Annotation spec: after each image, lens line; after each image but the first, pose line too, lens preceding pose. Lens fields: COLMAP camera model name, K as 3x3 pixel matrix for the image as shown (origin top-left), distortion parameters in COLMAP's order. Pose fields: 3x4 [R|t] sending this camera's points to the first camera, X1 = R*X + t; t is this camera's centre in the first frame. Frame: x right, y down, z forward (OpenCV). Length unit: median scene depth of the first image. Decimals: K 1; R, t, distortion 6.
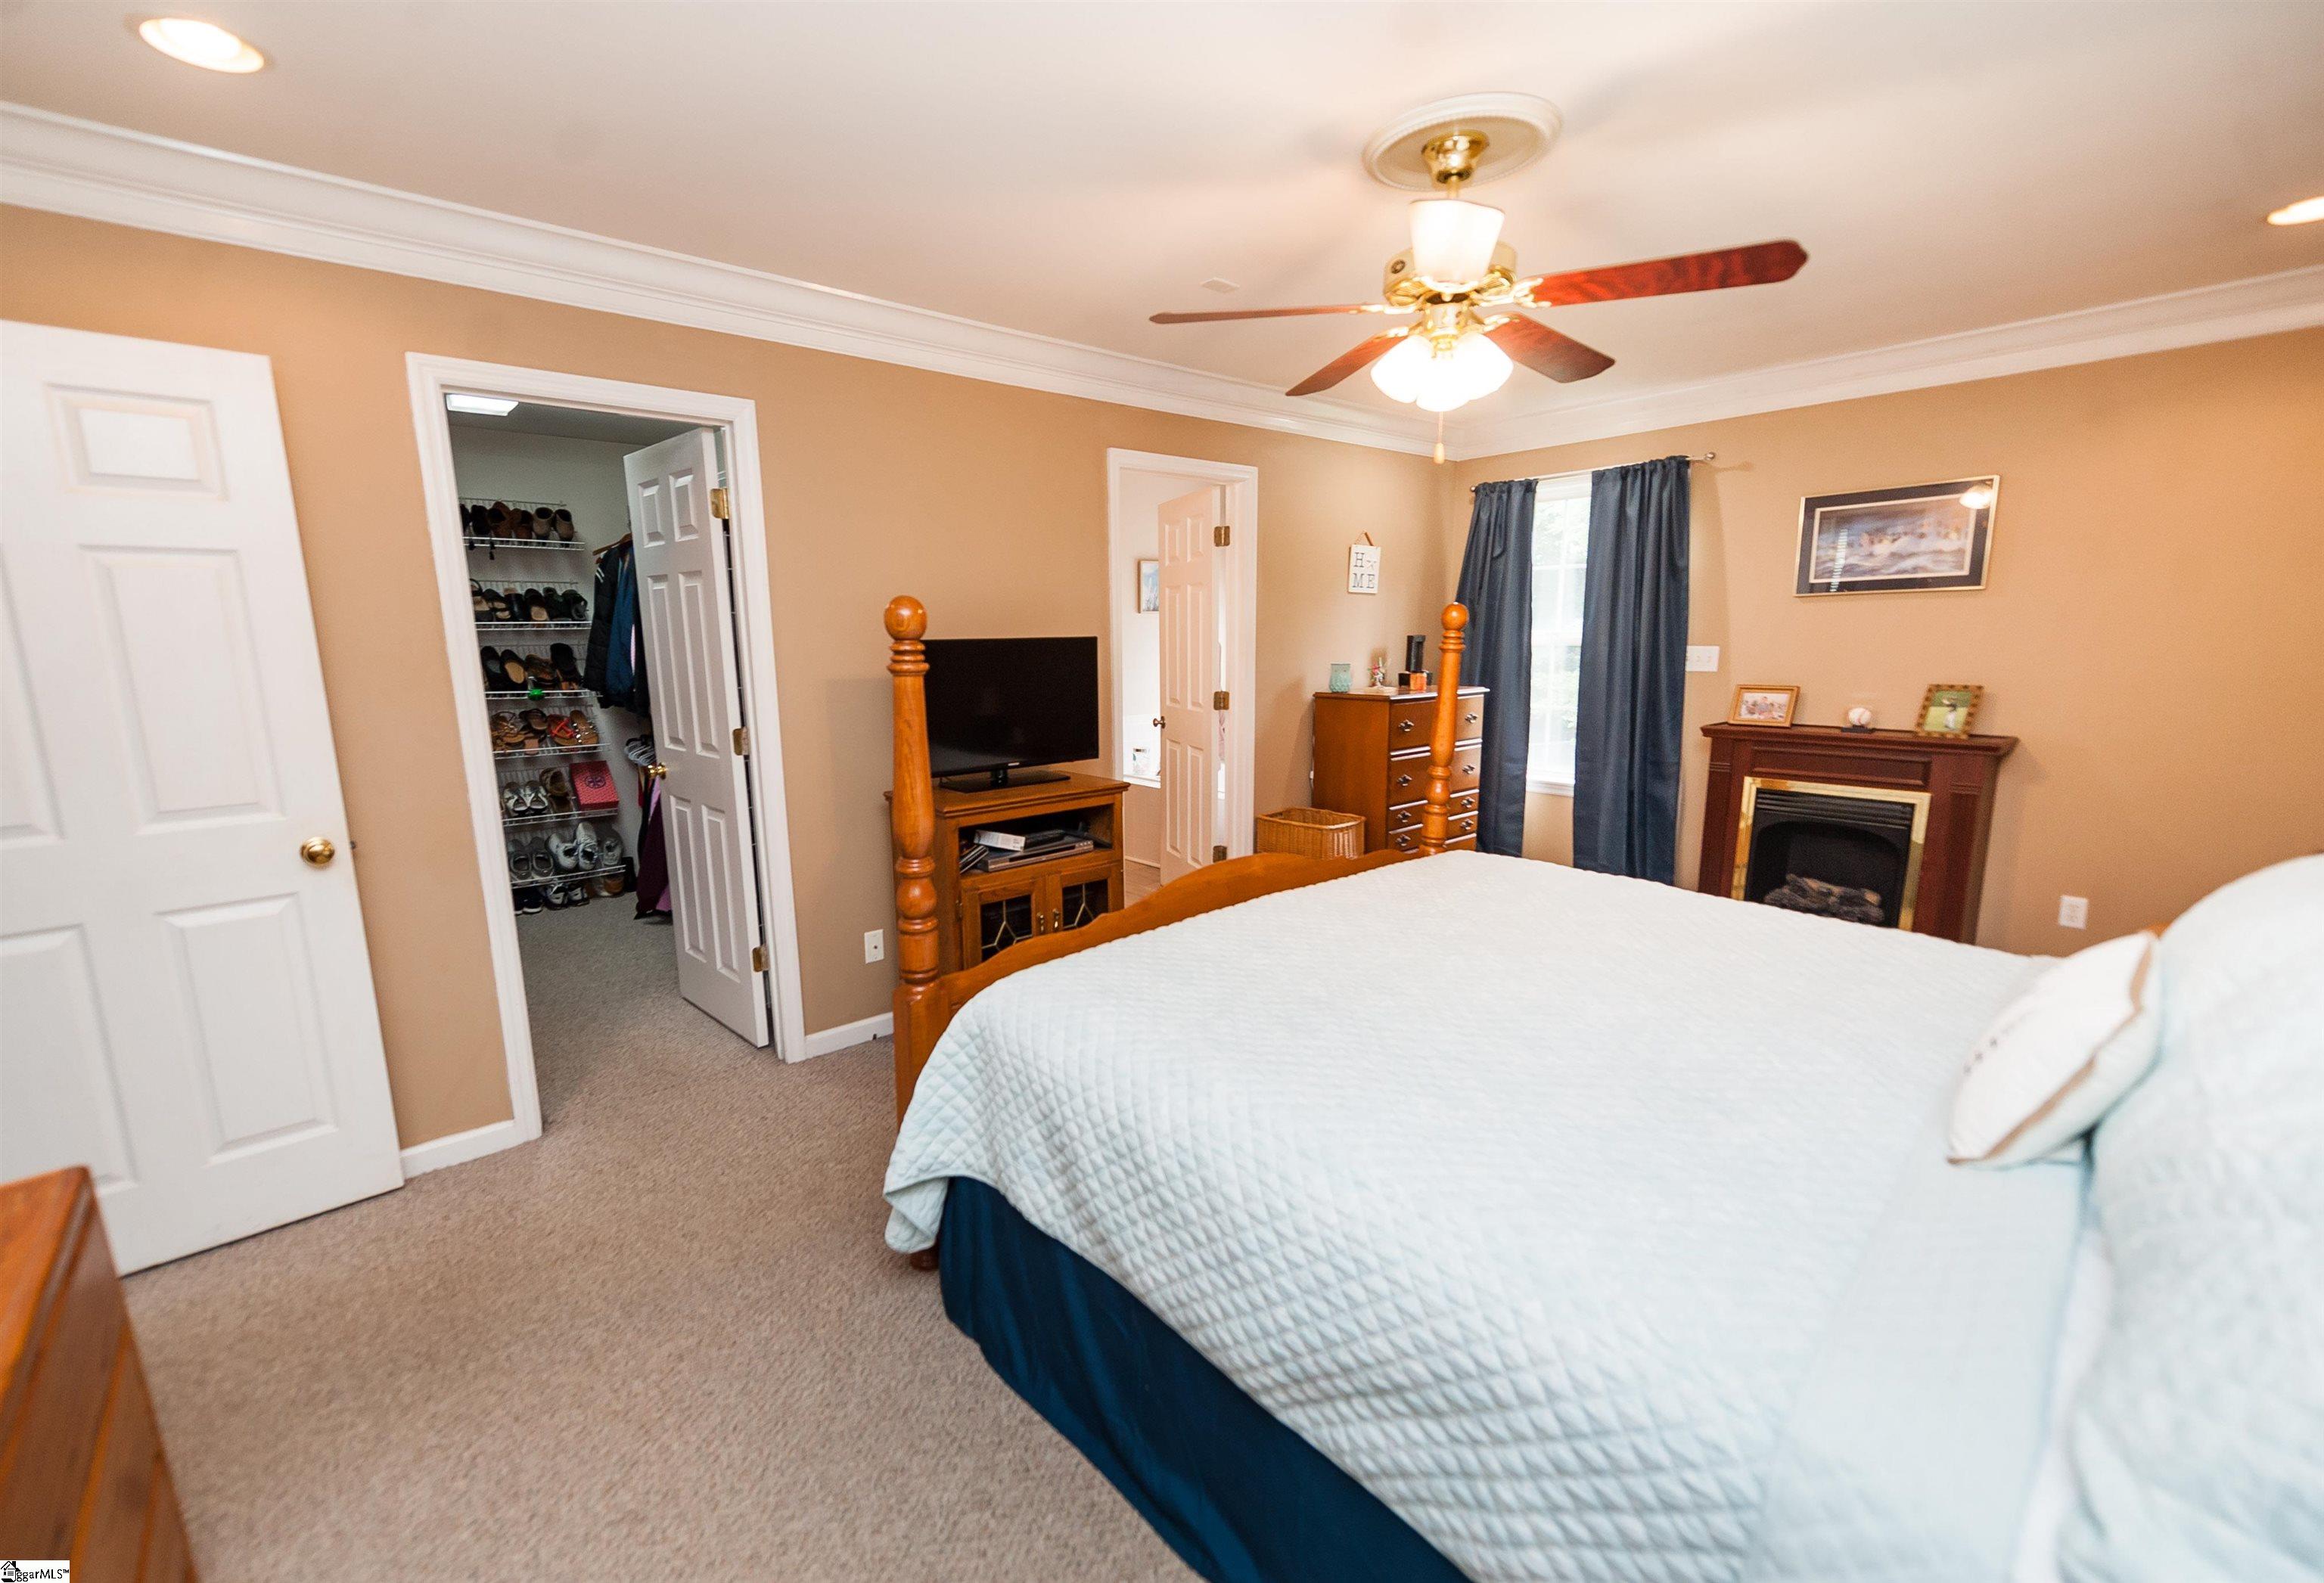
lens RADIAL K [[962.3, 0, 1140.9], [0, 962.3, 794.9], [0, 0, 1]] dist [0.000413, -0.000376]
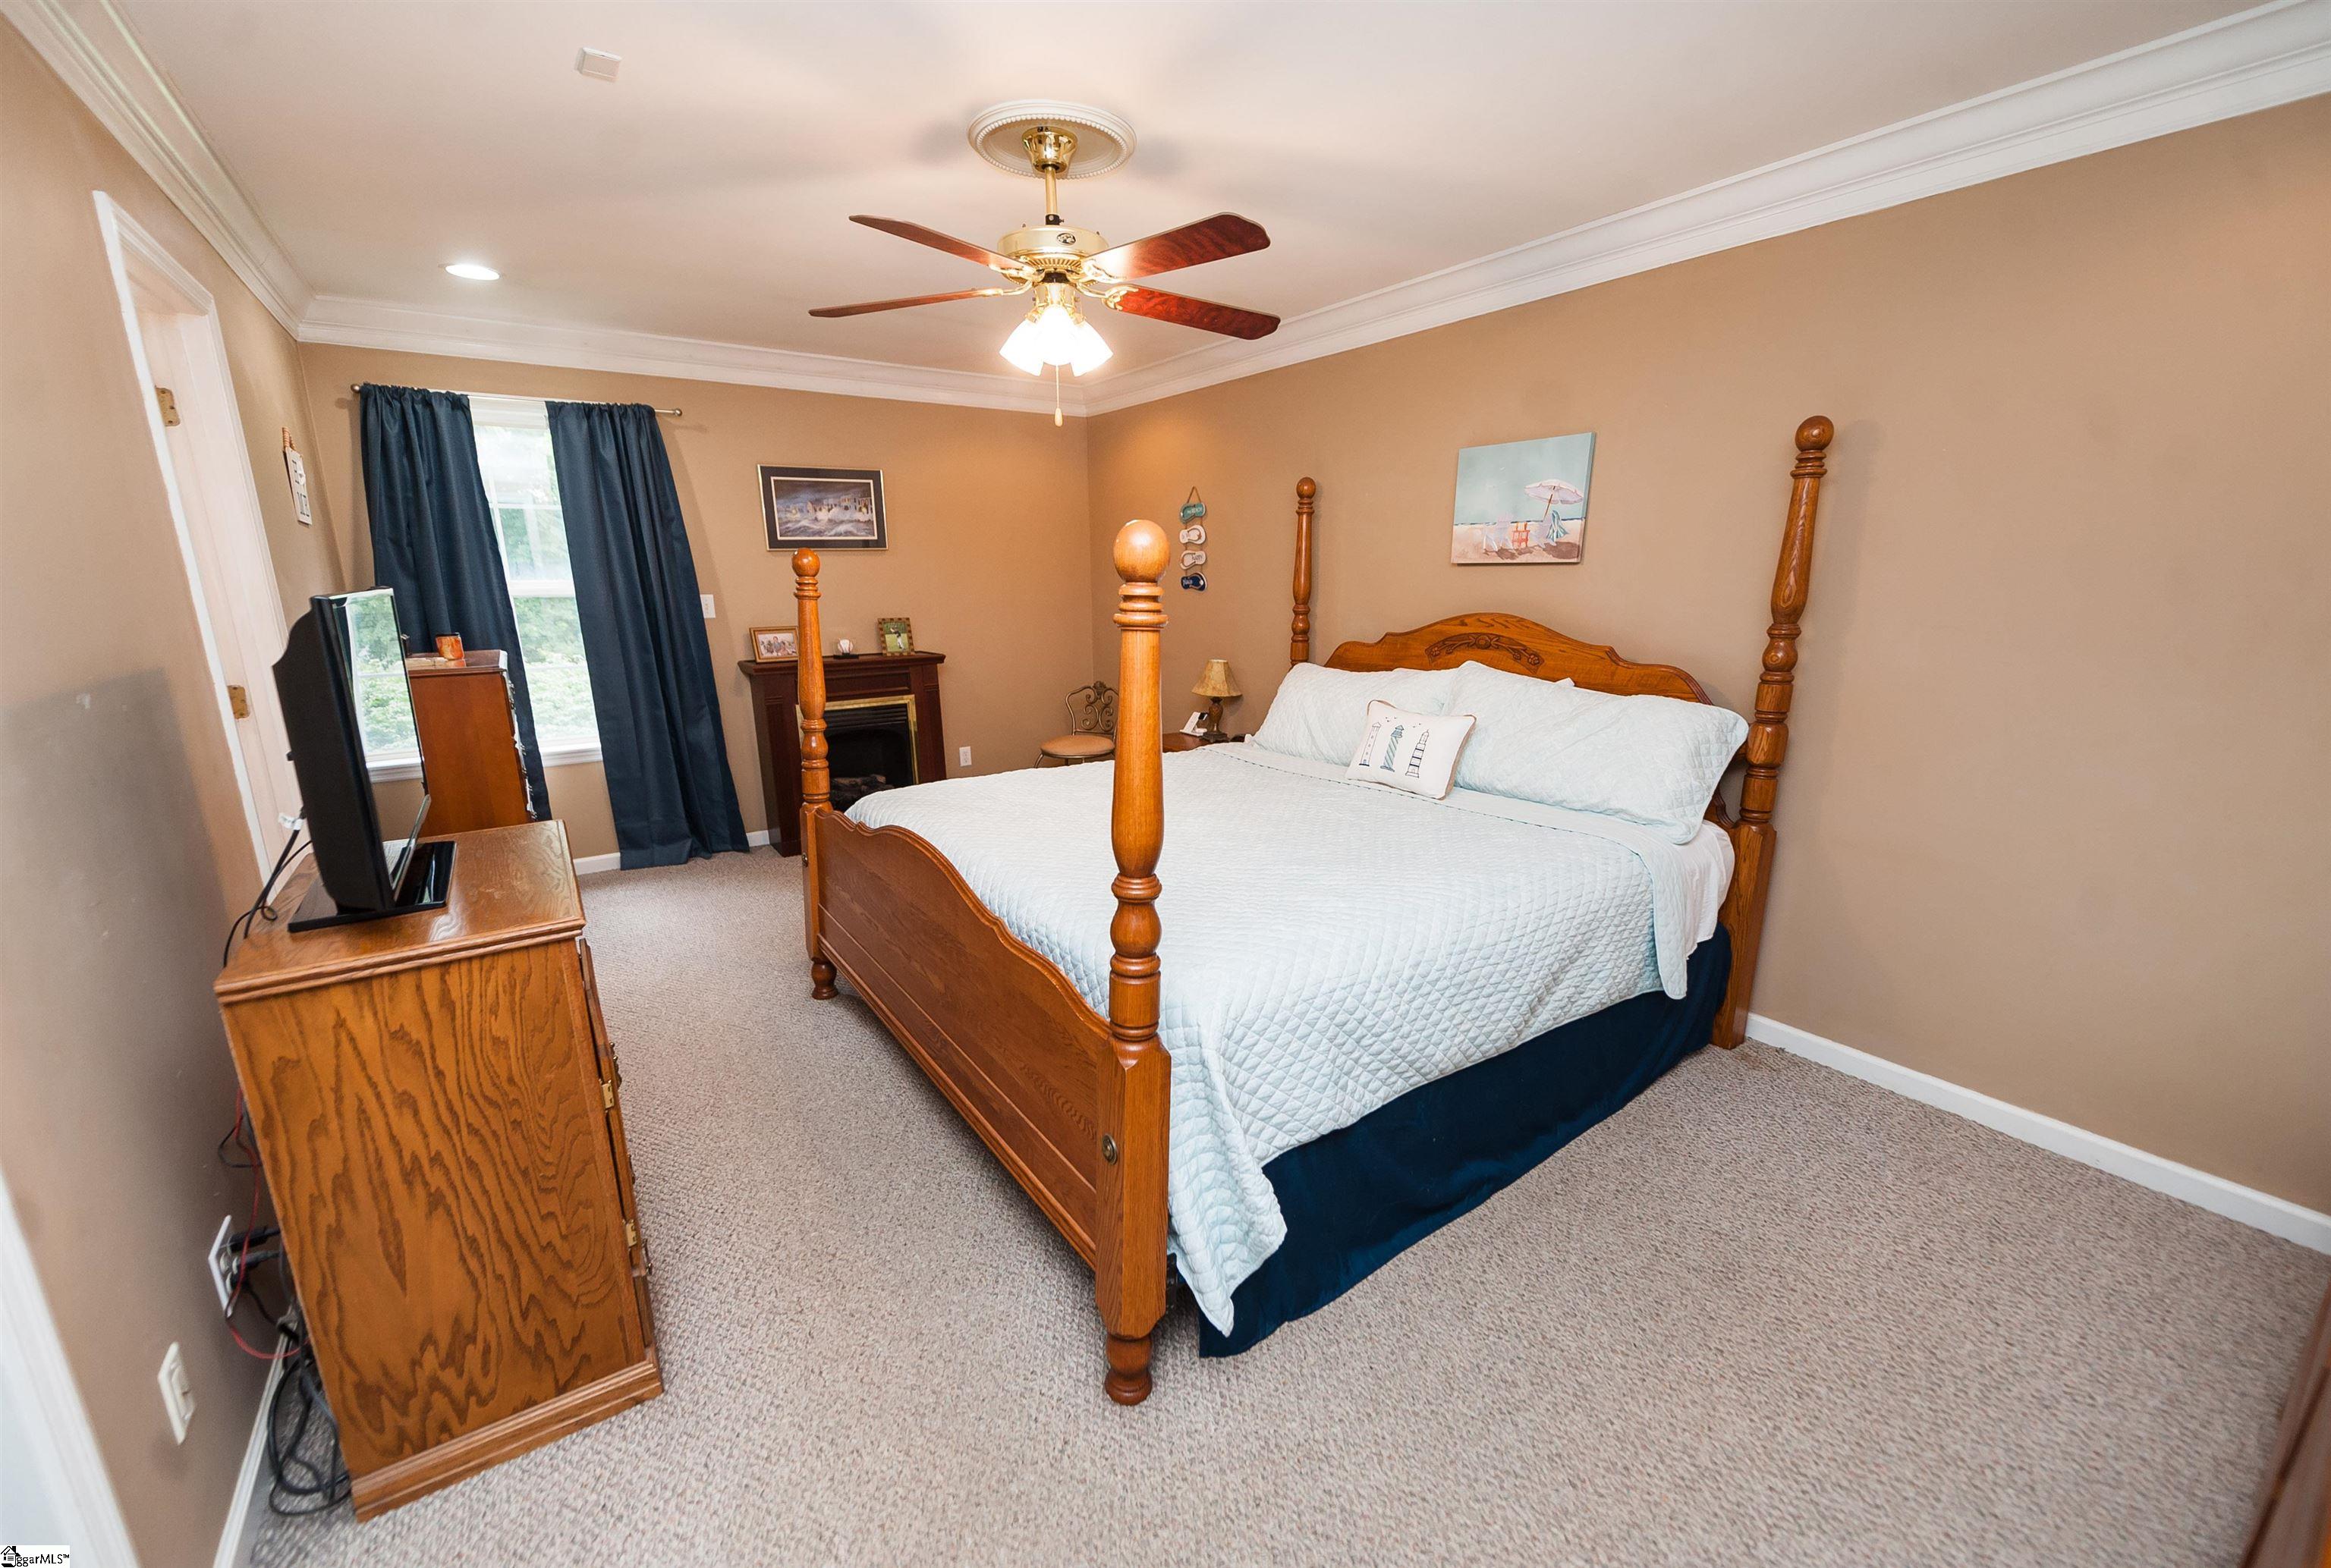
lens RADIAL K [[924.0, 0, 1165.5], [0, 924.0, 784.0], [0, 0, 1]] dist [0.001980, 0.000084]
pose [[0.094410, -0.214113, 0.972236, -0.458197], [0.170540, 0.965640, 0.196100, -0.071838], [-0.980817, 0.147292, 0.127681, 0.437324]]
